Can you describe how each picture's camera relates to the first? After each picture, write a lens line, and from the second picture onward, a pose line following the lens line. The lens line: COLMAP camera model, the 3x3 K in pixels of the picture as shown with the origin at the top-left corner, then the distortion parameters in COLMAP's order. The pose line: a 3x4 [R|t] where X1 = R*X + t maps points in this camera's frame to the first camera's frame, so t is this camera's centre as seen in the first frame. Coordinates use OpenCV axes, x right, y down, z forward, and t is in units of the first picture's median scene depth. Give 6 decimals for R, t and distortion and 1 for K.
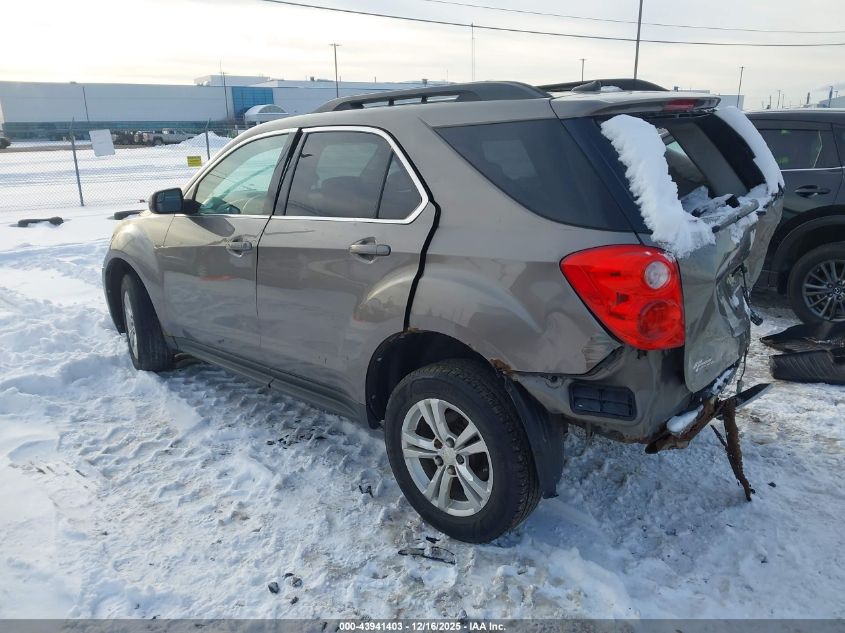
lens RADIAL K [[657.0, 0, 442.7], [0, 657.0, 314.3], [0, 0, 1]] dist [0.079215, -0.120870]
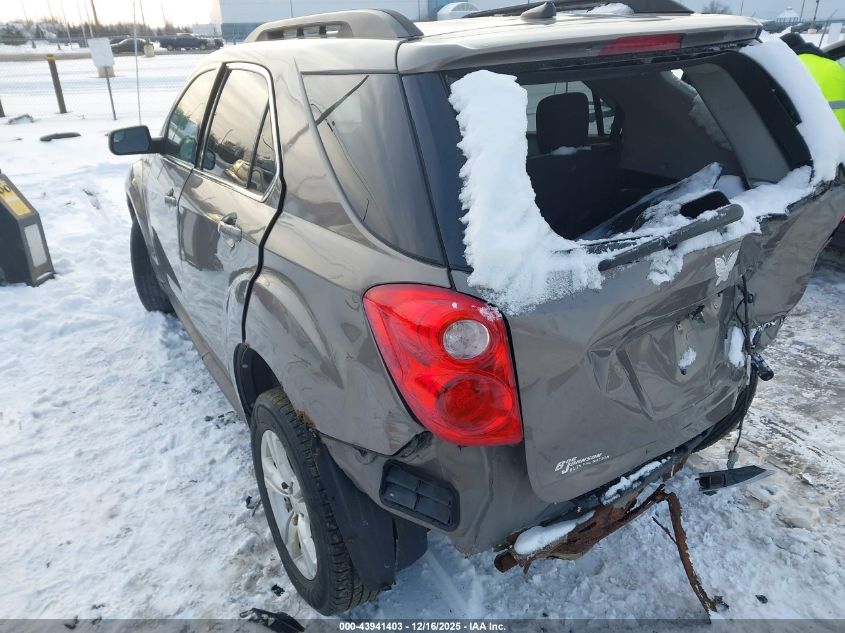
lens RADIAL K [[657.0, 0, 442.7], [0, 657.0, 314.3], [0, 0, 1]] dist [0.079215, -0.120870]
pose [[0.959553, 0.106359, -0.260664, 0.424587], [-0.070294, 0.987079, 0.143994, -0.159073], [0.272611, -0.119847, 0.954631, 0.355658]]
